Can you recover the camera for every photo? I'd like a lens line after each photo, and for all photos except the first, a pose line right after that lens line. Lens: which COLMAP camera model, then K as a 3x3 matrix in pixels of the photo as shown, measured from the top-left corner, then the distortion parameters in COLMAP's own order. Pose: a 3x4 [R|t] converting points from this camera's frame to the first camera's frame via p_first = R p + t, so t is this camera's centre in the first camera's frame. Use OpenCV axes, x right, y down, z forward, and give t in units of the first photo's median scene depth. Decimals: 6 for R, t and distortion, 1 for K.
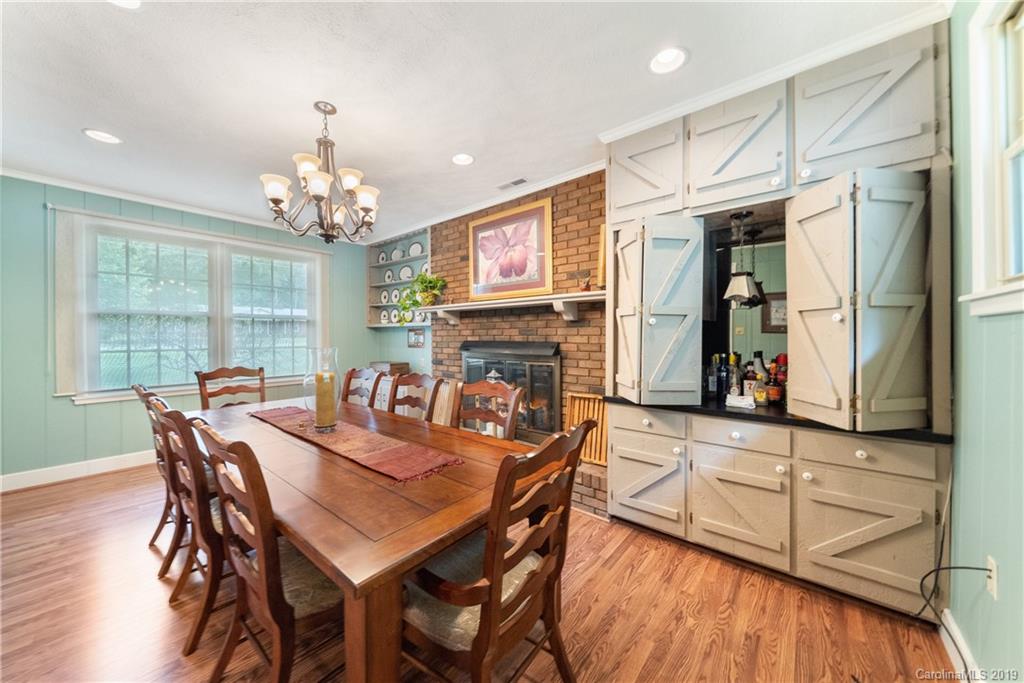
lens RADIAL K [[360.2, 0, 508.3], [0, 360.2, 334.7], [0, 0, 1]] dist [-0.001622, -0.000266]
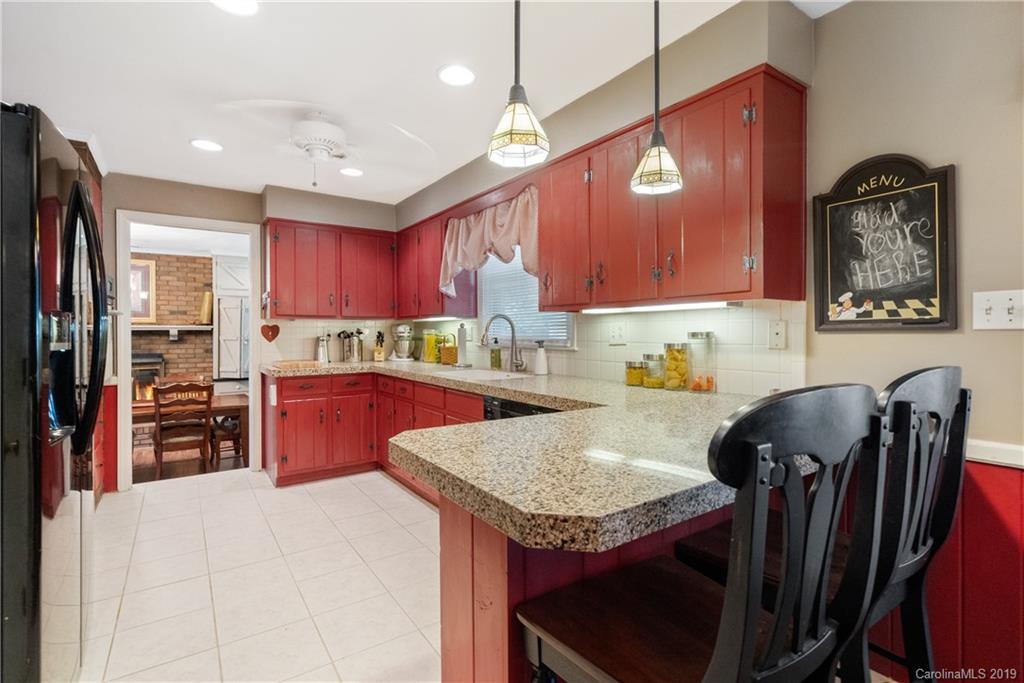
lens RADIAL K [[482.1, 0, 508.5], [0, 482.1, 334.3], [0, 0, 1]] dist [0.002922, 0.000463]
pose [[0.253844, 0.002922, 0.967241, -1.517905], [0.005786, 0.999973, -0.004540, -0.044766], [-0.967228, 0.006749, 0.253820, -1.009972]]
